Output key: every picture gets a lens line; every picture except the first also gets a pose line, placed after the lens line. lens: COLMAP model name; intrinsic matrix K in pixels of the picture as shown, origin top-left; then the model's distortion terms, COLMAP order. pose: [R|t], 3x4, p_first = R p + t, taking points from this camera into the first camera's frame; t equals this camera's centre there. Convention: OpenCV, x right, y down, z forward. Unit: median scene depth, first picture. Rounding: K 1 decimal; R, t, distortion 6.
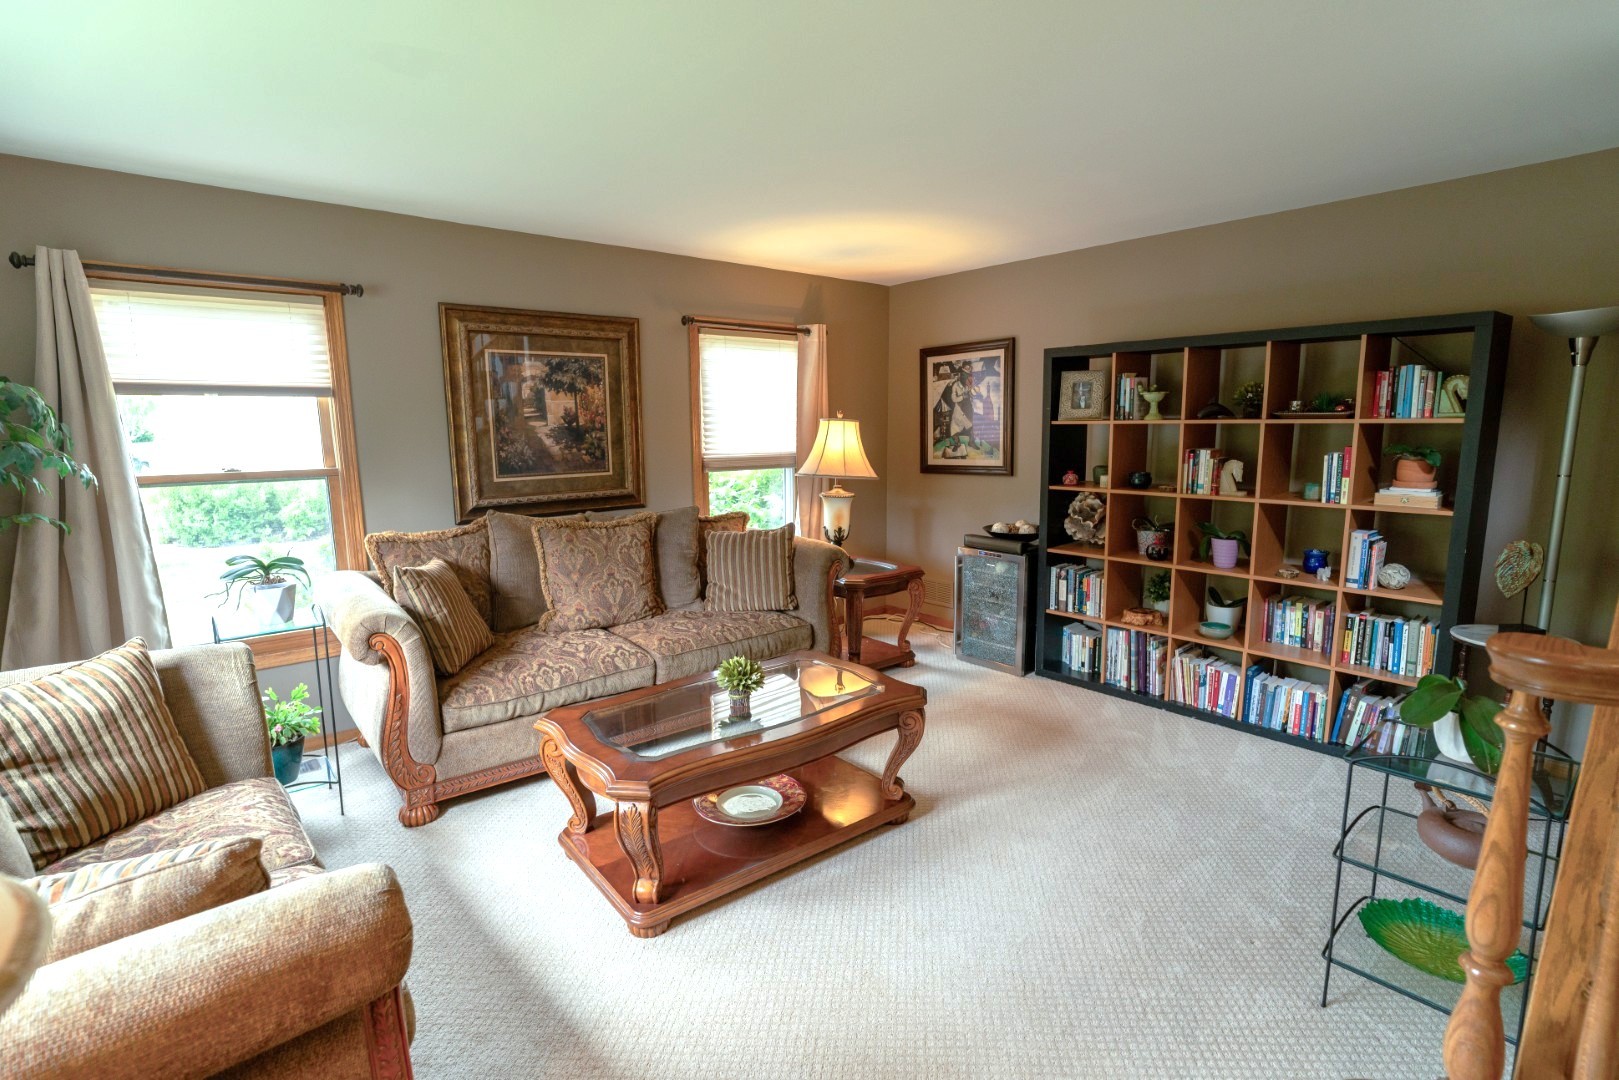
lens RADIAL K [[780.0, 0, 807.3], [0, 780.0, 545.0], [0, 0, 1]] dist [-0.002052, -0.001032]
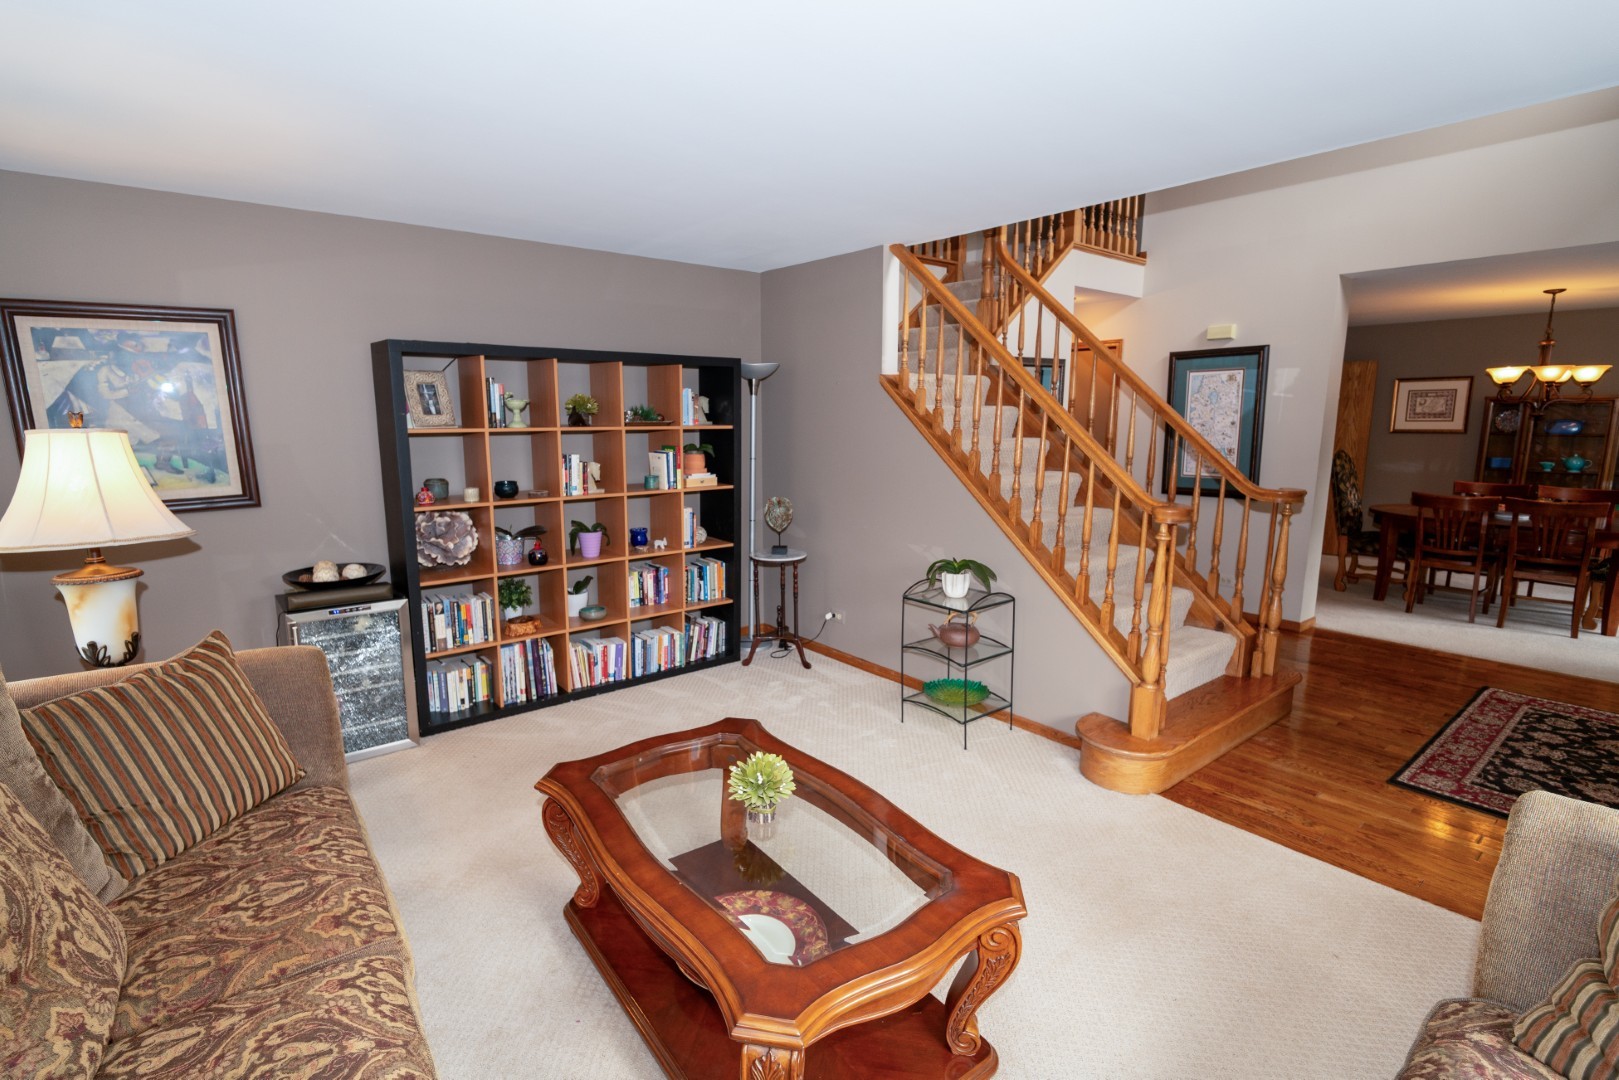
lens RADIAL K [[780.0, 0, 807.3], [0, 780.0, 545.0], [0, 0, 1]] dist [-0.002052, -0.001032]
pose [[0.016672, -0.154034, 0.987925, -0.523046], [0.157857, 0.976076, 0.149523, -0.097950], [-0.987321, 0.153458, 0.040588, 0.580592]]
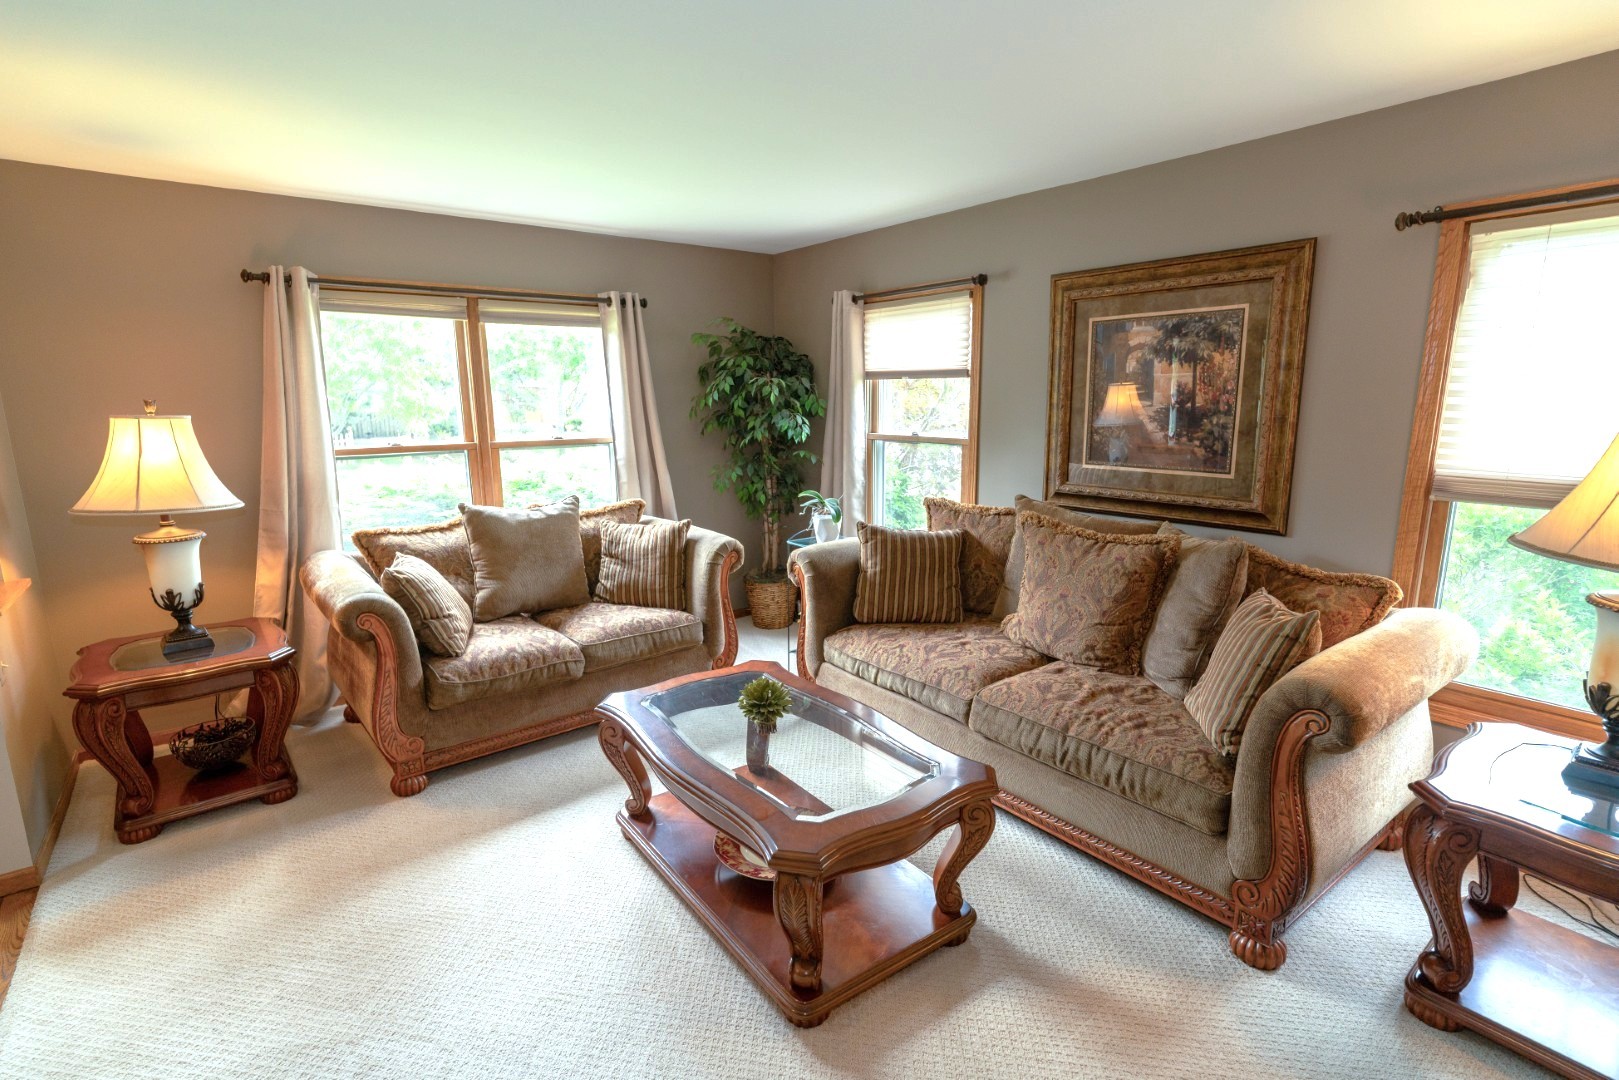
lens RADIAL K [[780.0, 0, 807.3], [0, 780.0, 545.0], [0, 0, 1]] dist [-0.002052, -0.001032]
pose [[-0.042155, 0.195912, -0.979715, 0.500901], [-0.154743, 0.967474, 0.200122, -0.123963], [0.987055, 0.160040, -0.010468, 0.702299]]
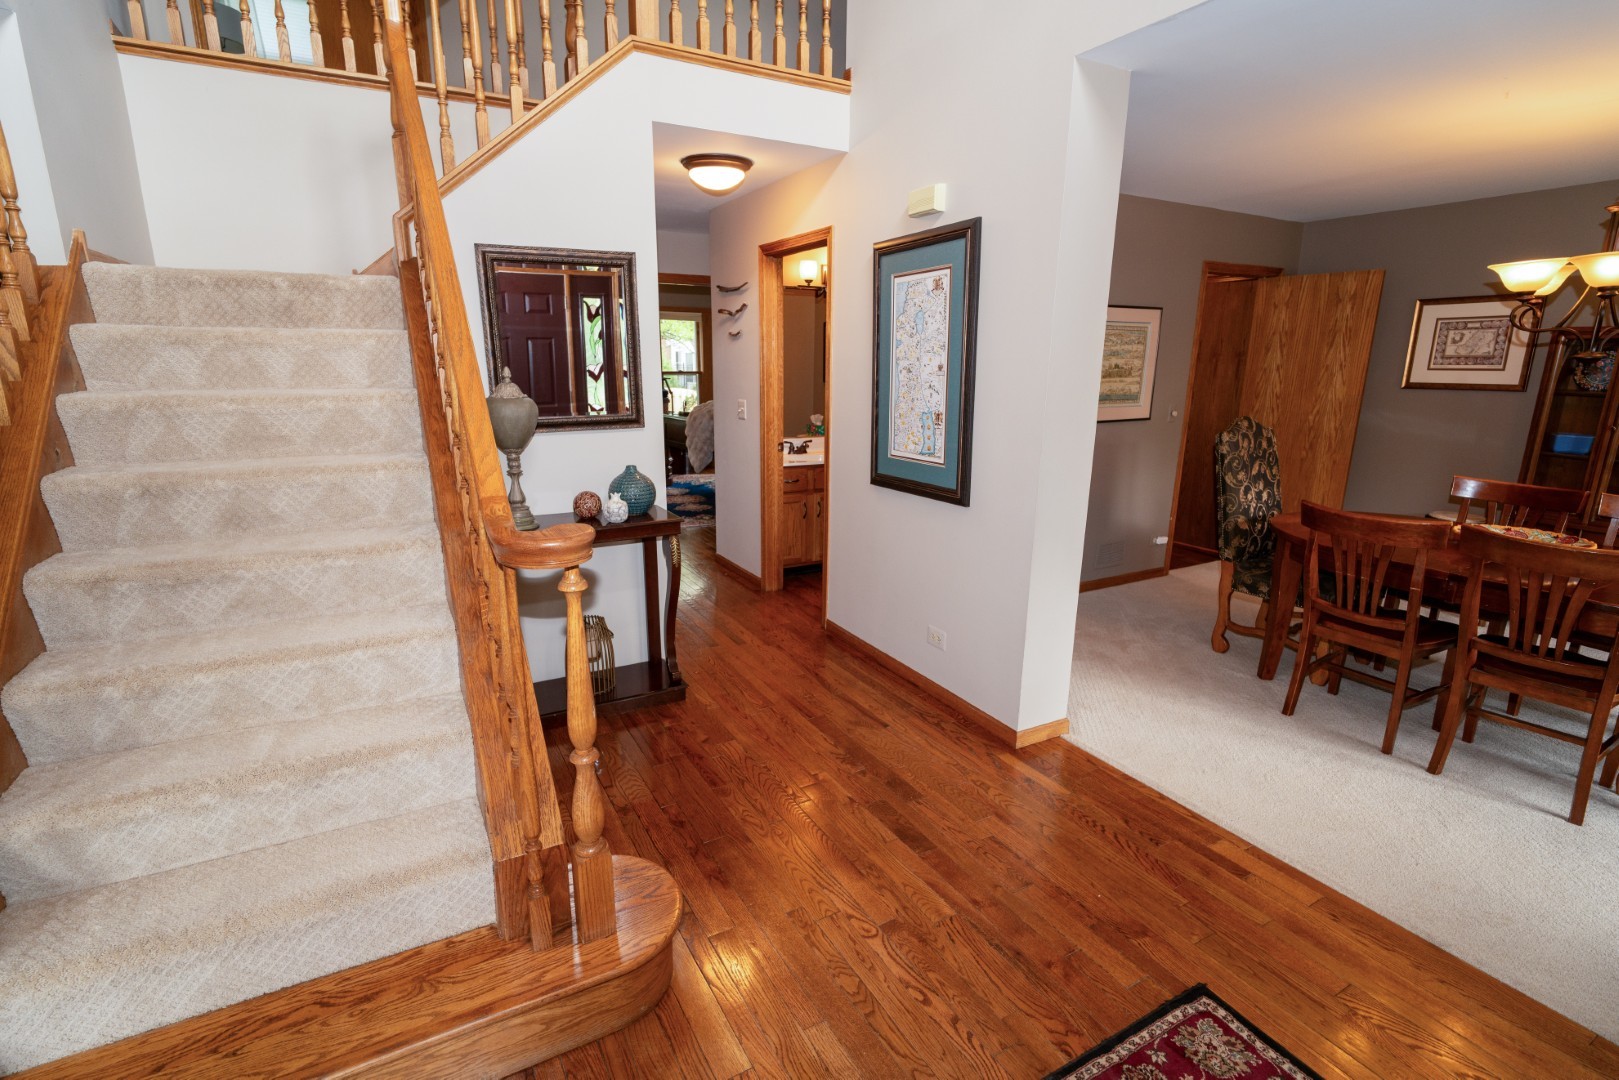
lens RADIAL K [[755.6, 0, 810.4], [0, 755.6, 545.7], [0, 0, 1]] dist [-0.002172, -0.000696]
pose [[0.200820, -0.225394, 0.953346, 0.118696], [0.143759, 0.969416, 0.198911, 0.023777], [-0.969022, 0.097107, 0.227081, -0.187742]]
